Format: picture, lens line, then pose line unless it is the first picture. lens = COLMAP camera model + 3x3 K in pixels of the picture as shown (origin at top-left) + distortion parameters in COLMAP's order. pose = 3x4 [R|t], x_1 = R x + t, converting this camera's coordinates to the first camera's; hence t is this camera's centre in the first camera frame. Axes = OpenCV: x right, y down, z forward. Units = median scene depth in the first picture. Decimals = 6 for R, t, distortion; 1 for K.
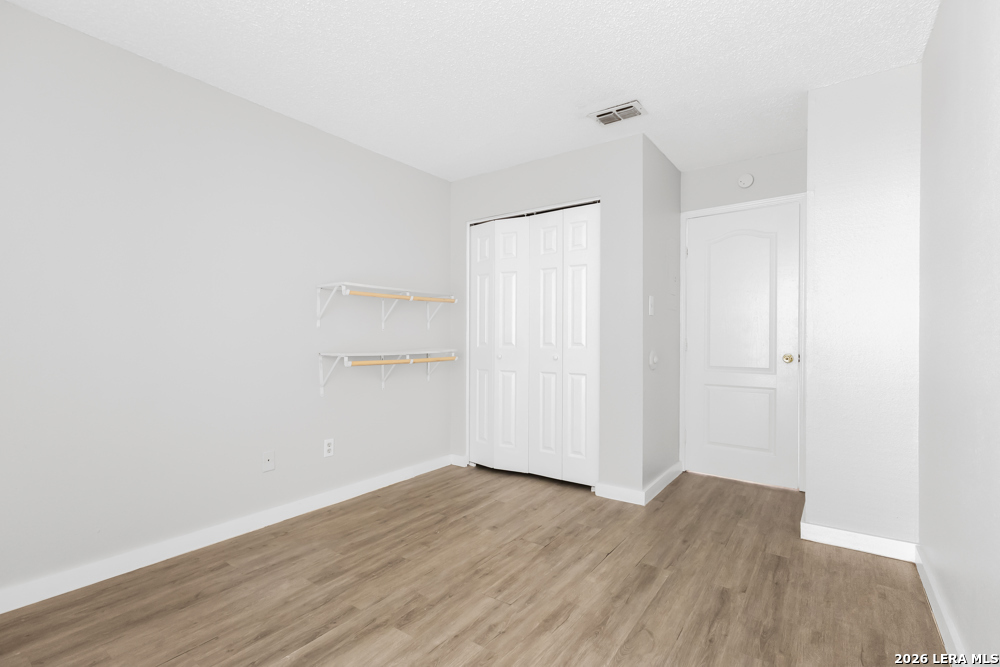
lens RADIAL K [[463.0, 0, 495.3], [0, 463.0, 337.5], [0, 0, 1]] dist [0.005196, -0.000714]
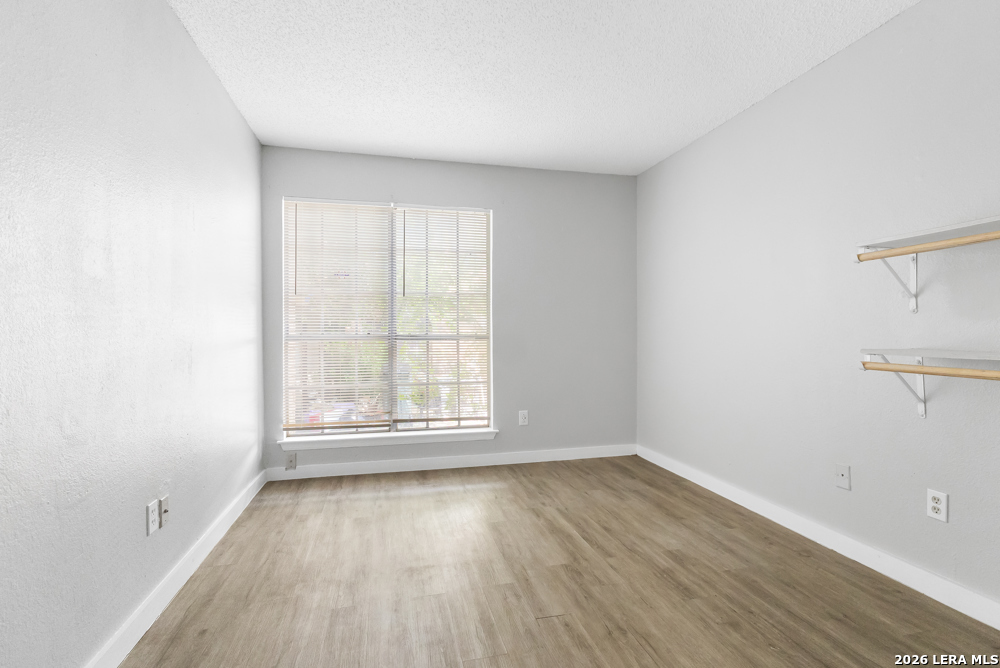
lens RADIAL K [[463.0, 0, 495.3], [0, 463.0, 333.5], [0, 0, 1]] dist [0.005196, -0.000714]
pose [[-0.647073, 0.002061, -0.762425, 0.718401], [0.005493, 0.999983, -0.001959, 0.013552], [0.762408, -0.005455, -0.647073, 1.409970]]
